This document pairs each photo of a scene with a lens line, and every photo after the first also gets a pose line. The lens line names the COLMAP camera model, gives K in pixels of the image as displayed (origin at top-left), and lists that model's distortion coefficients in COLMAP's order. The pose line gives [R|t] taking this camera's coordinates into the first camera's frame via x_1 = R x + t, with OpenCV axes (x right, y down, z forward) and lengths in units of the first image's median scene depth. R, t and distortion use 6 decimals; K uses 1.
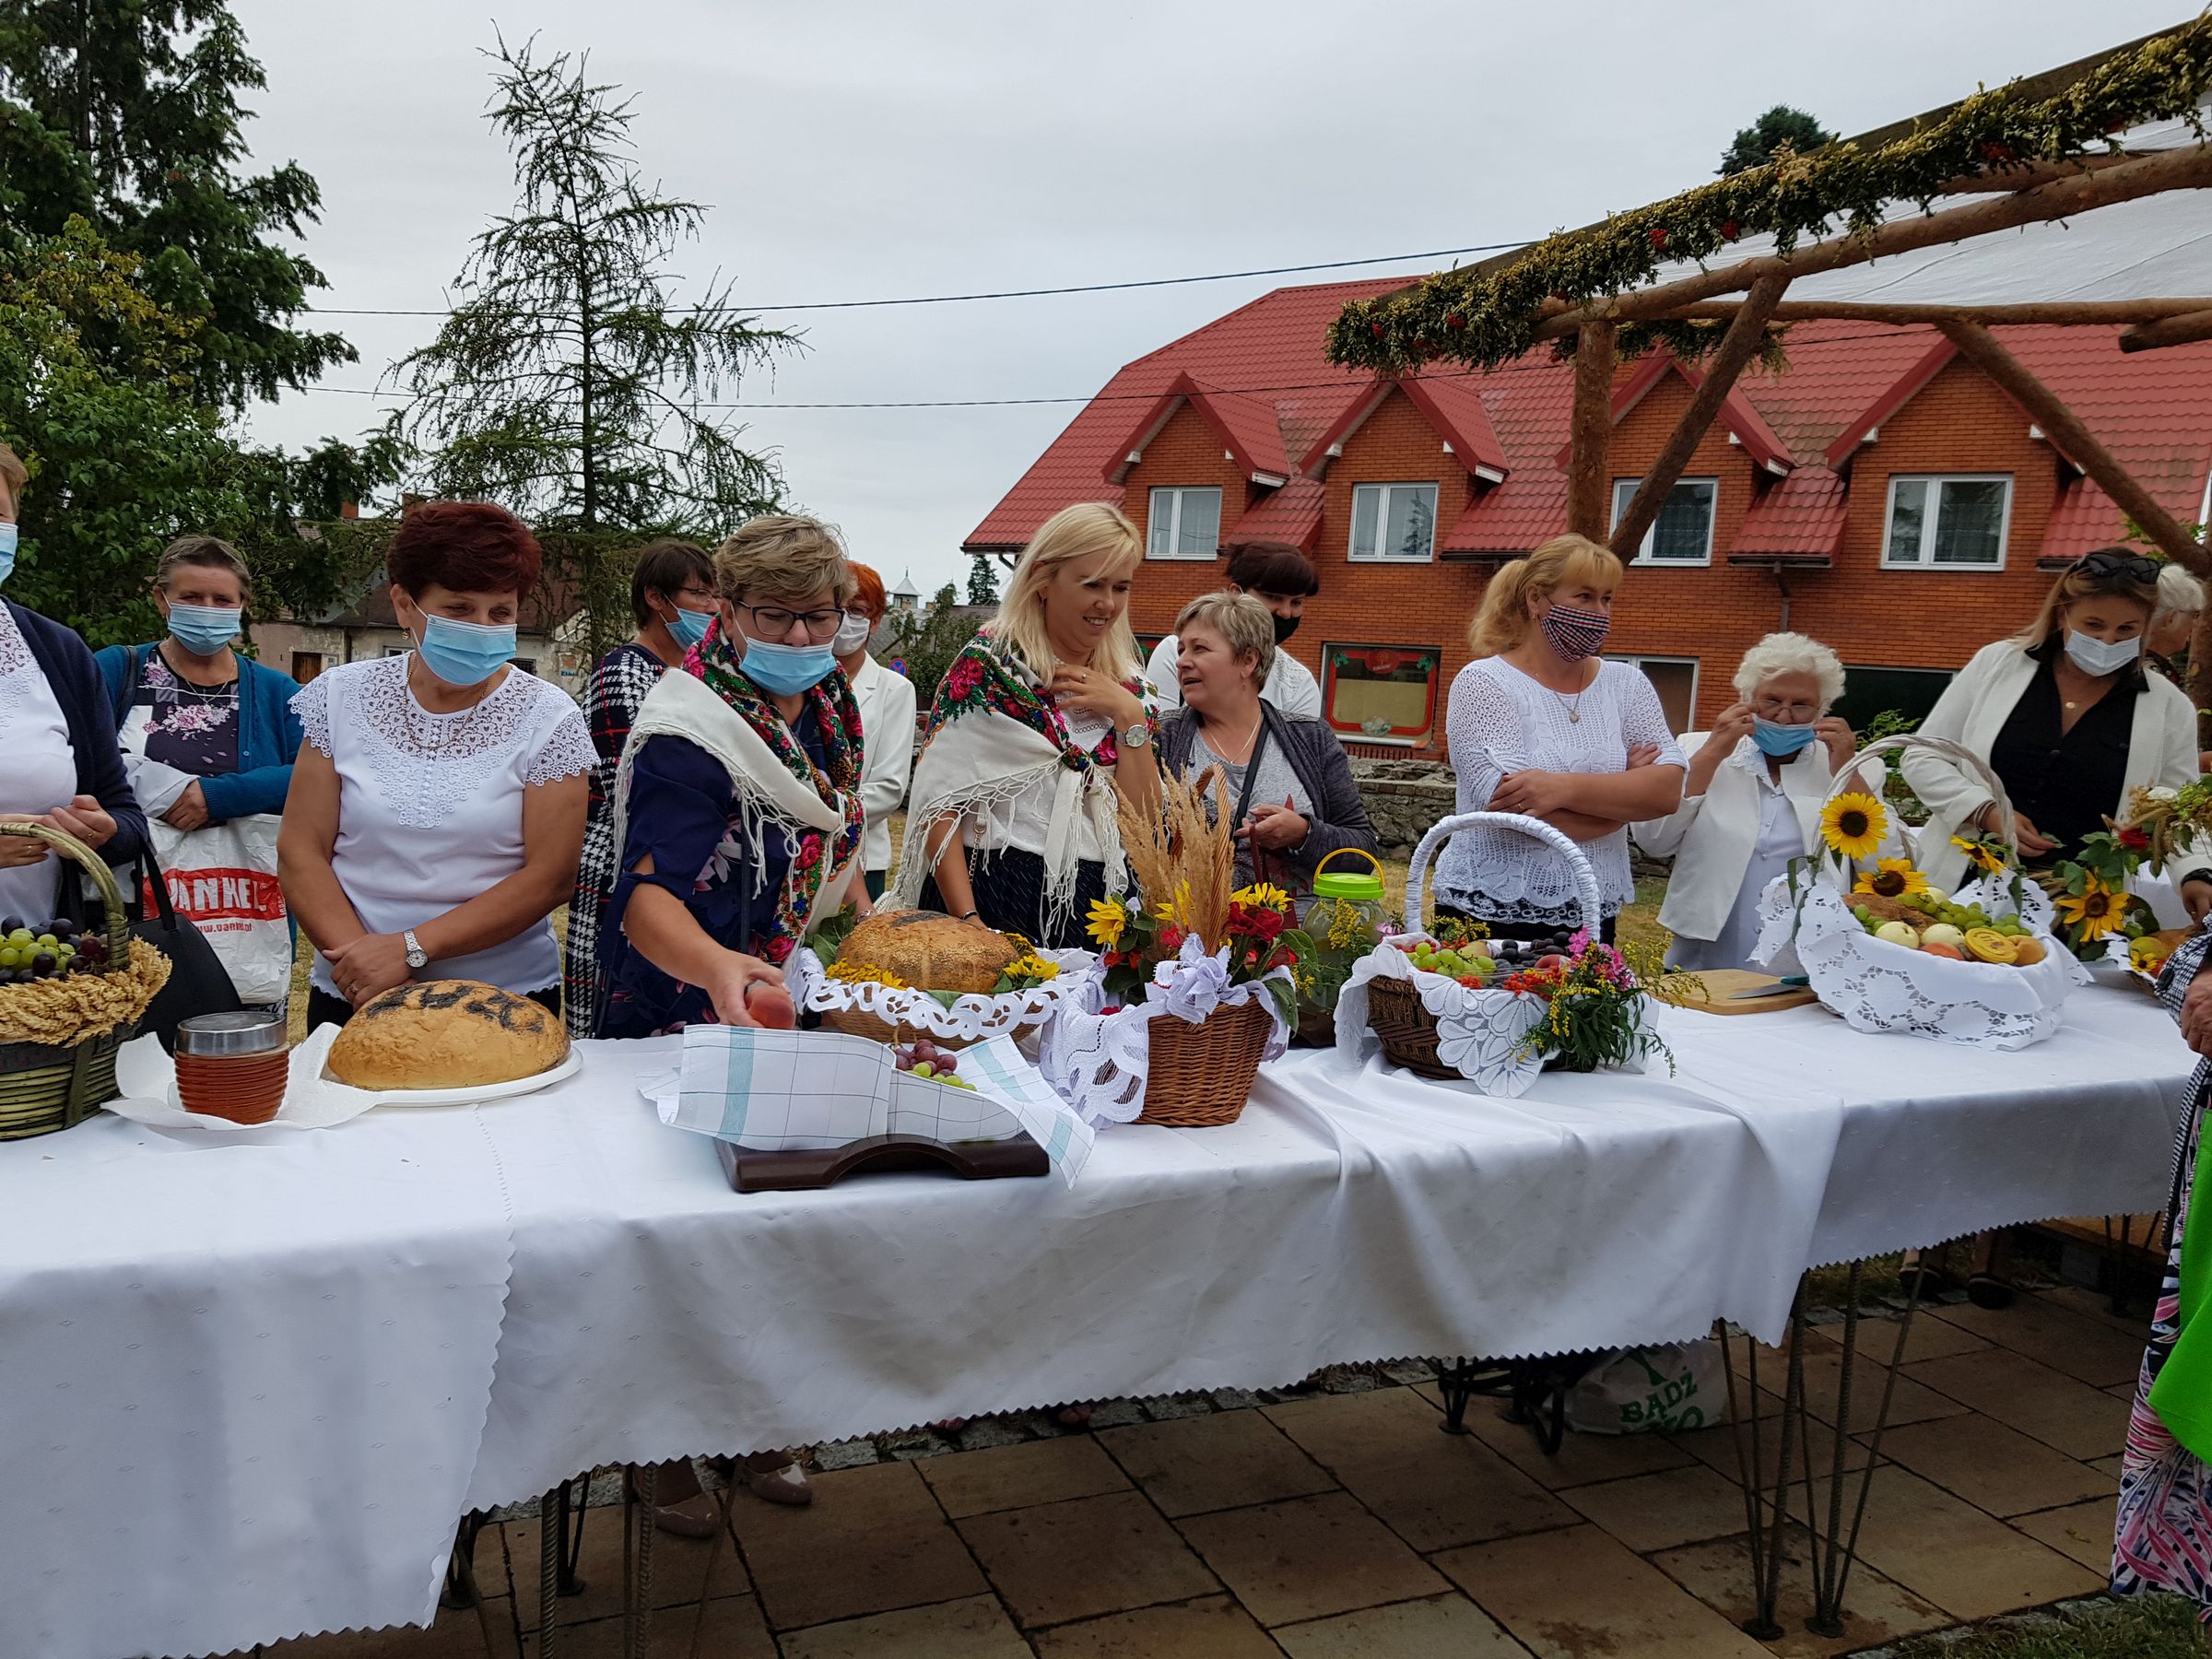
lens RADIAL K [[1724.4, 0, 1082.8], [0, 1724.4, 871.4], [0, 0, 1]] dist [0.014234, -0.047109]
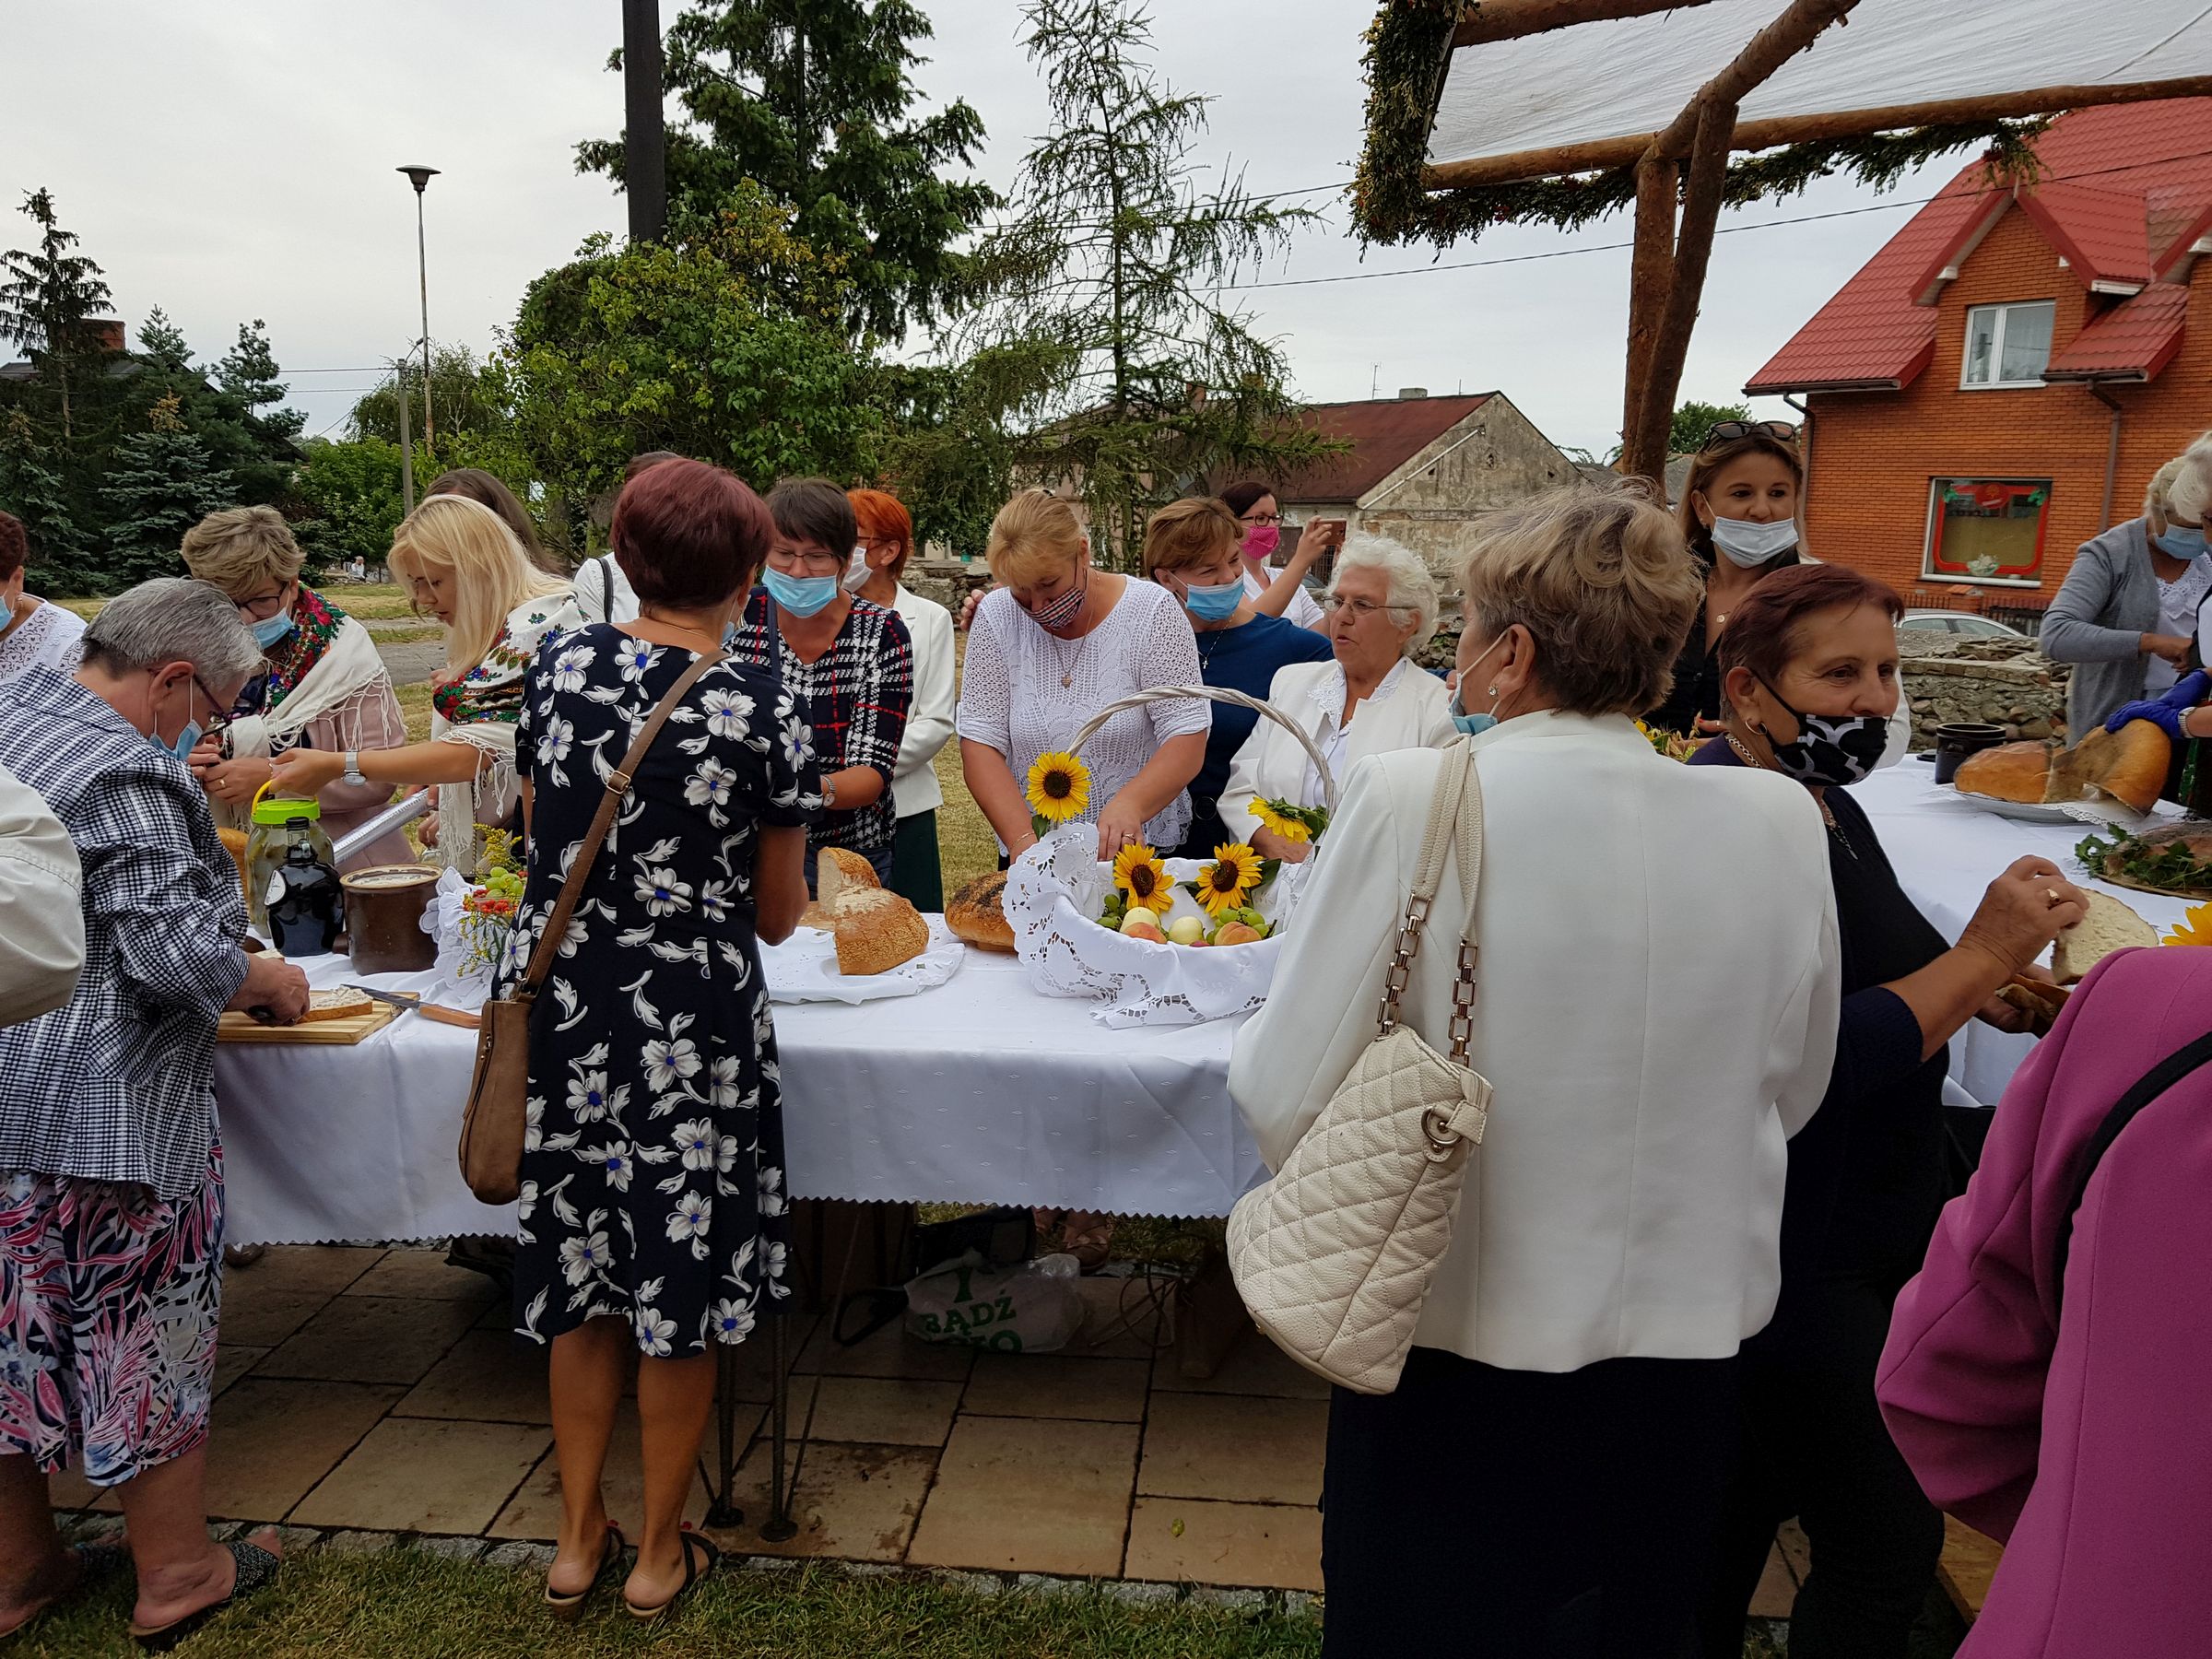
lens RADIAL K [[1724.4, 0, 1089.7], [0, 1724.4, 851.0], [0, 0, 1]] dist [0.014234, -0.047109]
pose [[0.874120, 0.059452, -0.482058, 0.213110], [-0.025568, 0.996737, 0.076564, -0.012788], [0.485037, -0.054601, 0.872787, 0.036210]]
